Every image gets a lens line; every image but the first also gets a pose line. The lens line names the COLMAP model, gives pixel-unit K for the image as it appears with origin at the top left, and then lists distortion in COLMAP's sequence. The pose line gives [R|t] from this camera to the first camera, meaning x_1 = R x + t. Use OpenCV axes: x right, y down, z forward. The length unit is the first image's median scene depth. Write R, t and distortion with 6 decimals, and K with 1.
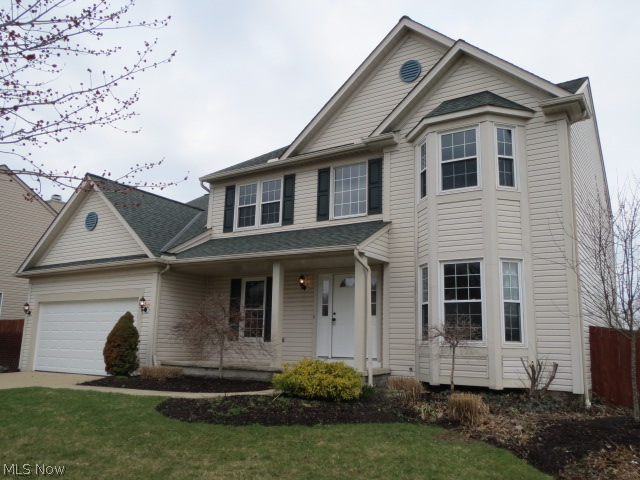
lens RADIAL K [[543.7, 0, 319.9], [0, 543.7, 238.5], [0, 0, 1]] dist [-0.036232, 0.015902]
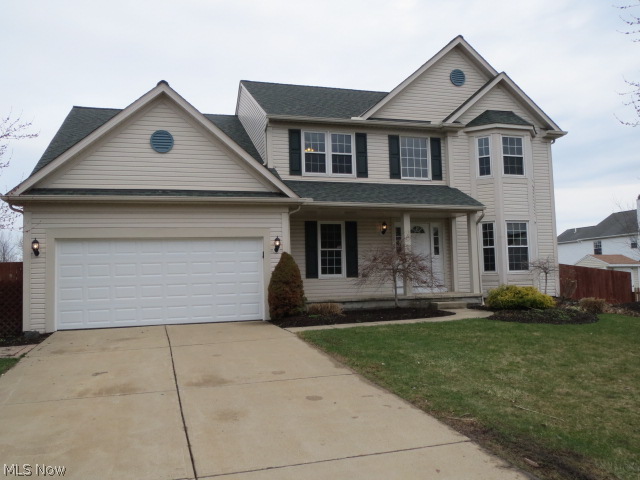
lens RADIAL K [[543.7, 0, 319.7], [0, 543.7, 242.2], [0, 0, 1]] dist [-0.036232, 0.015902]
pose [[0.639242, 0.013227, 0.768892, -1.003298], [-0.109062, 0.991305, 0.073618, 0.036130], [-0.761232, -0.130917, 0.635127, 0.313663]]
